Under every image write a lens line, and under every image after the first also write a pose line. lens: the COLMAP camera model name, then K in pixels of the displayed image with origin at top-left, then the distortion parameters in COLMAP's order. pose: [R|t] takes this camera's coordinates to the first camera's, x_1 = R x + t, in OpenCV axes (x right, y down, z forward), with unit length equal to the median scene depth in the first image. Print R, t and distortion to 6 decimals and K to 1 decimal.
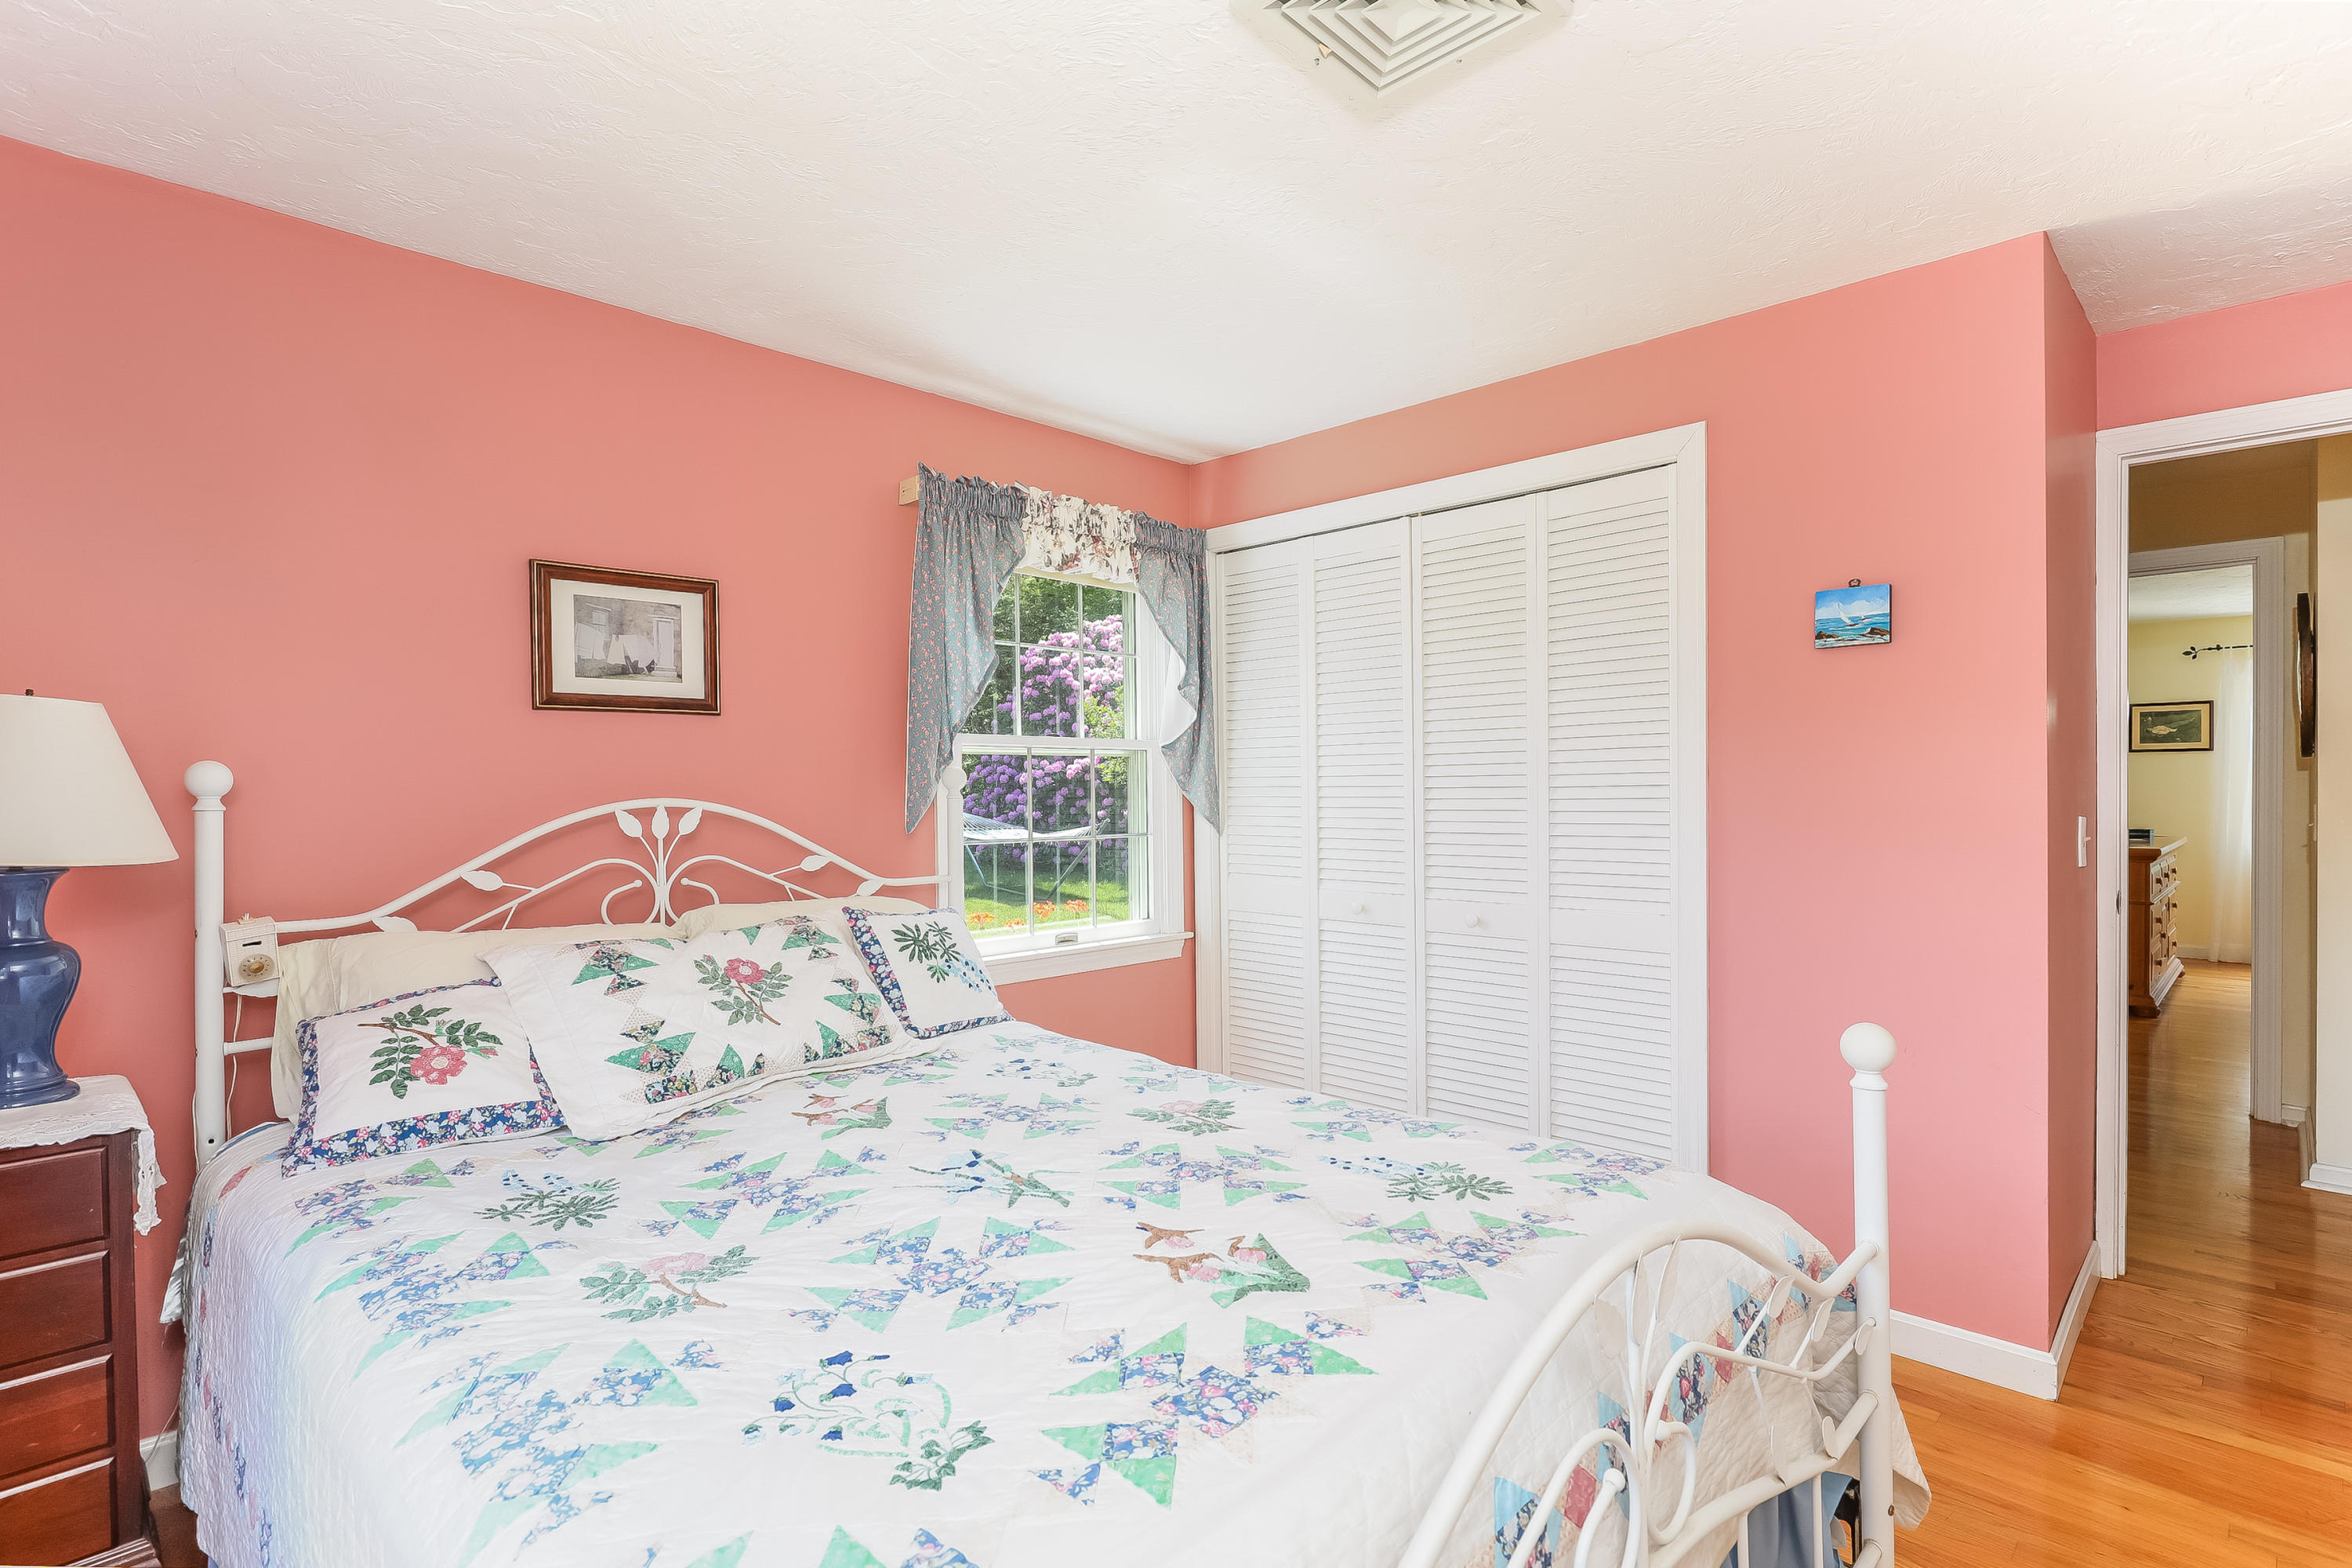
lens RADIAL K [[1133.8, 0, 1181.8], [0, 1133.8, 795.5], [0, 0, 1]] dist [-0.002086, -0.000145]
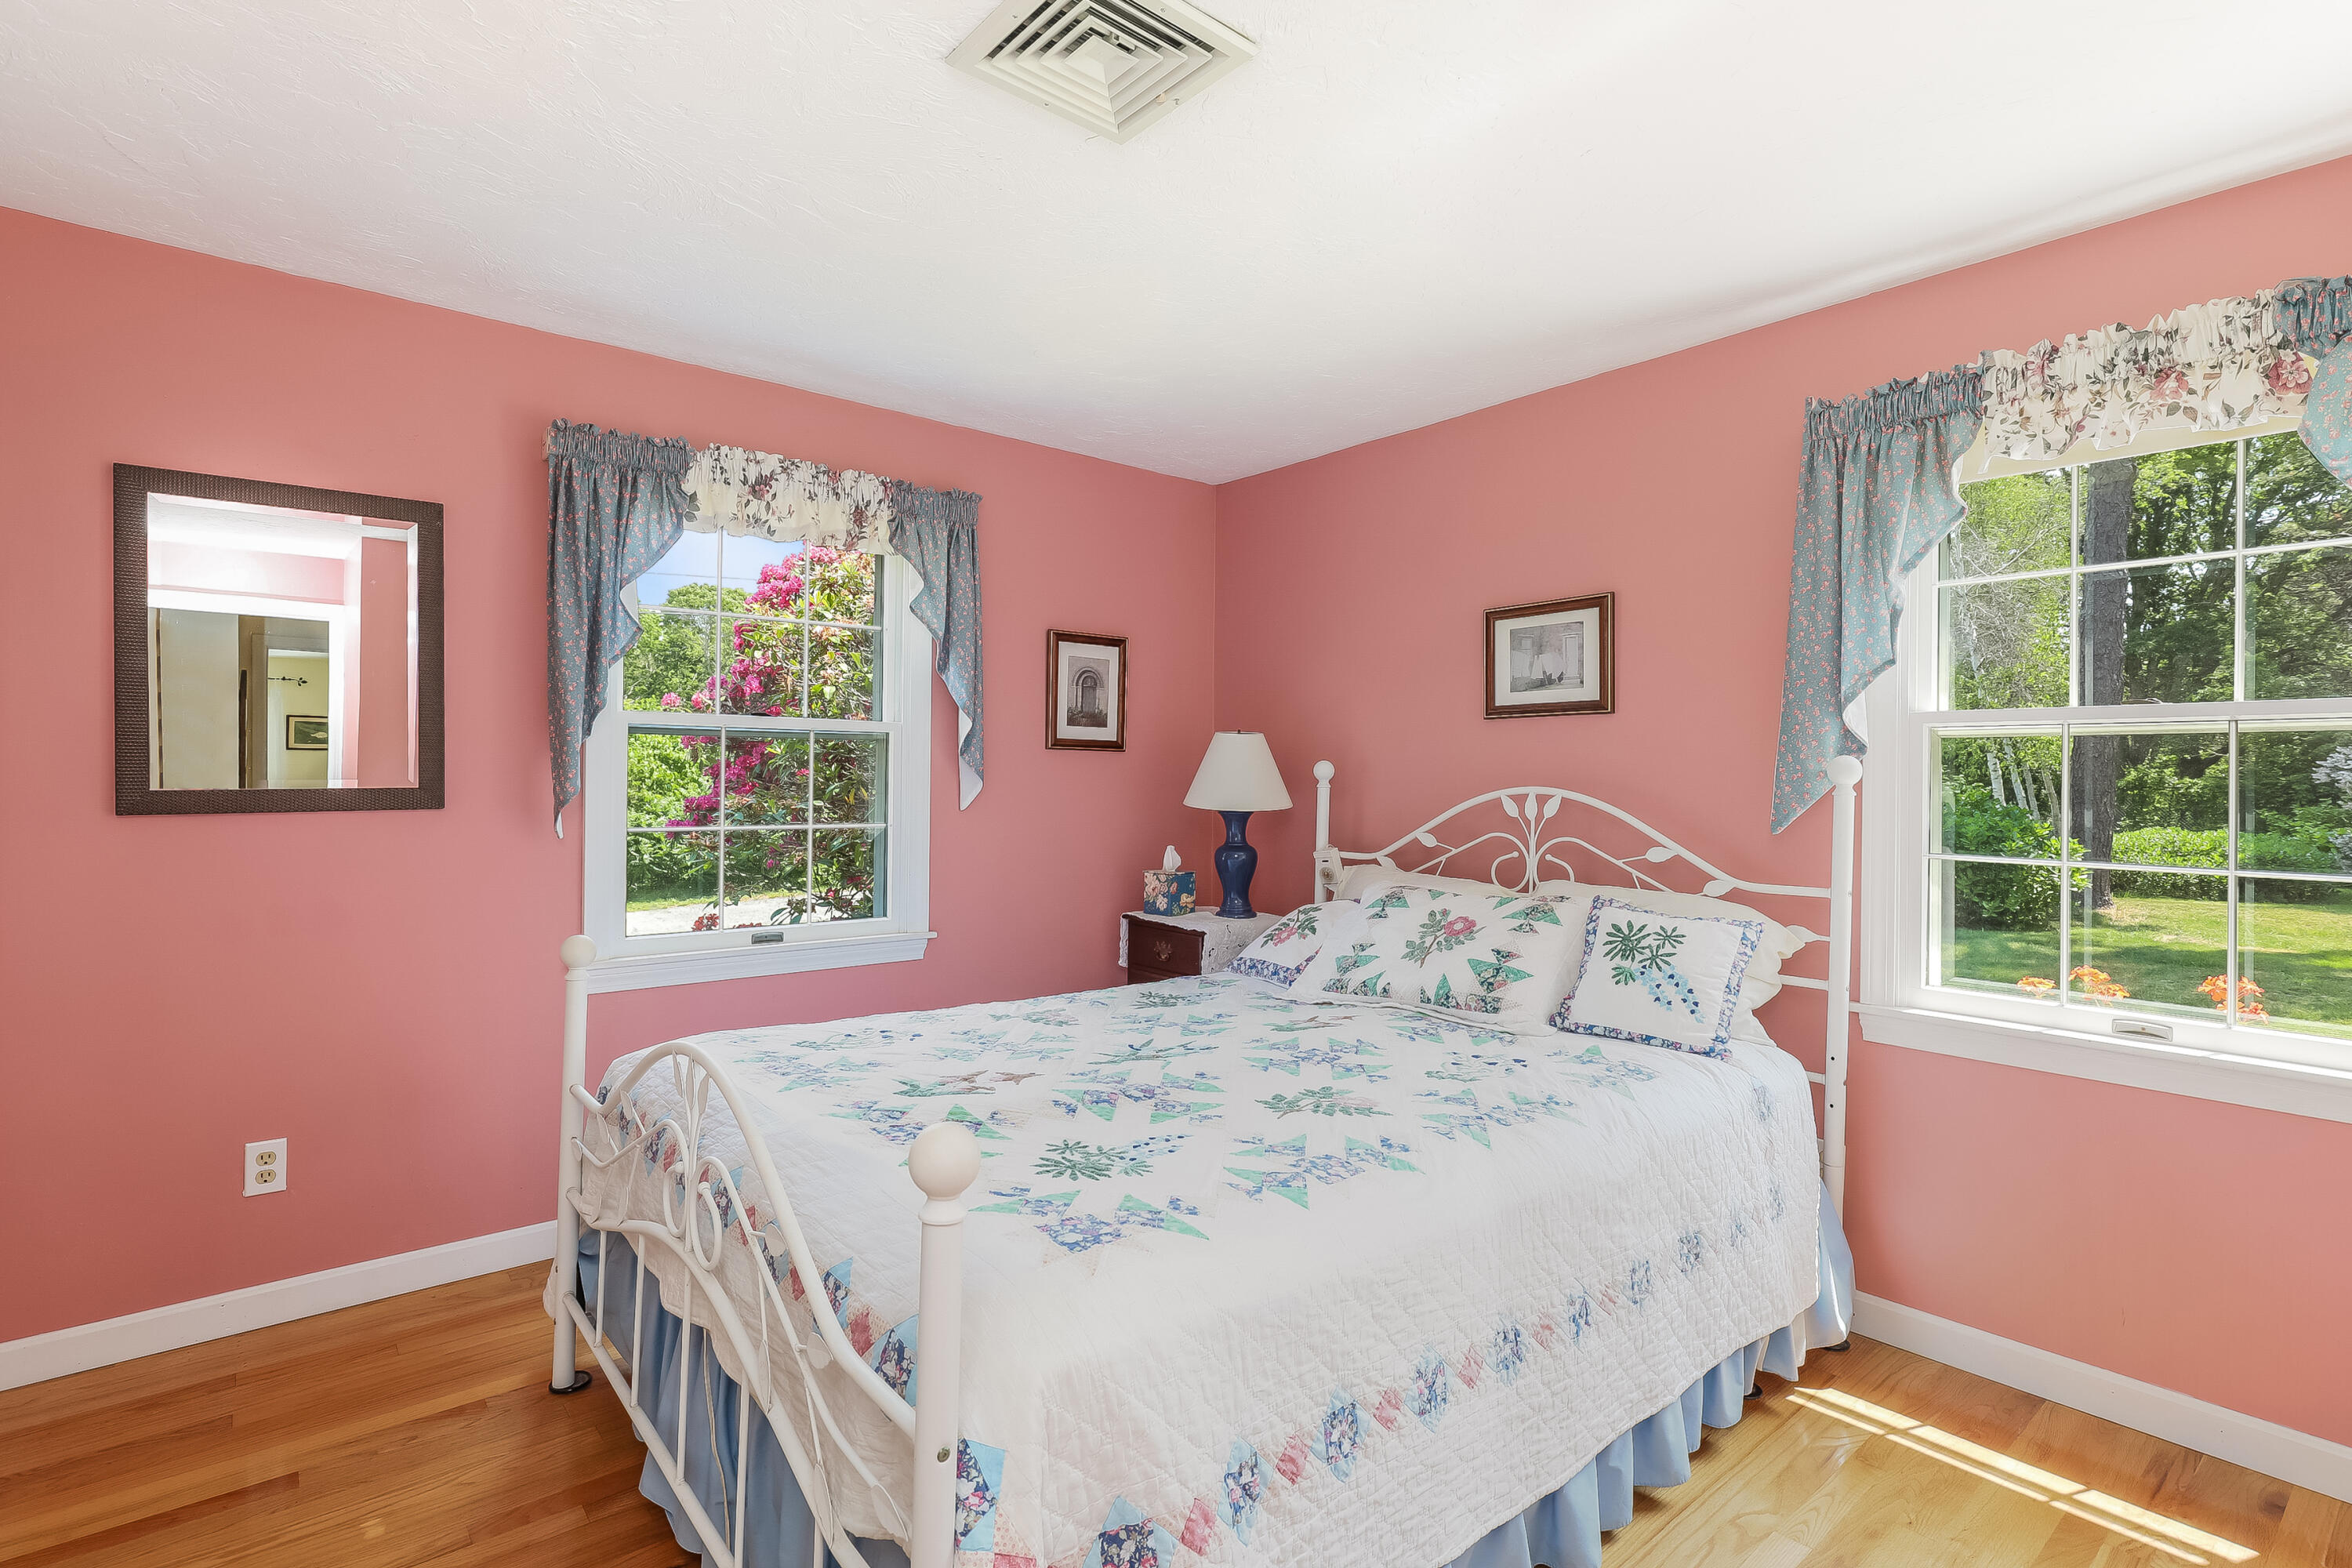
lens RADIAL K [[1133.8, 0, 1182.1], [0, 1133.8, 772.2], [0, 0, 1]] dist [-0.002086, -0.000145]
pose [[-0.098411, -0.000437, -0.995146, 0.792633], [-0.018959, 0.999819, 0.001435, -0.007719], [0.994965, 0.019008, -0.098401, 0.751927]]
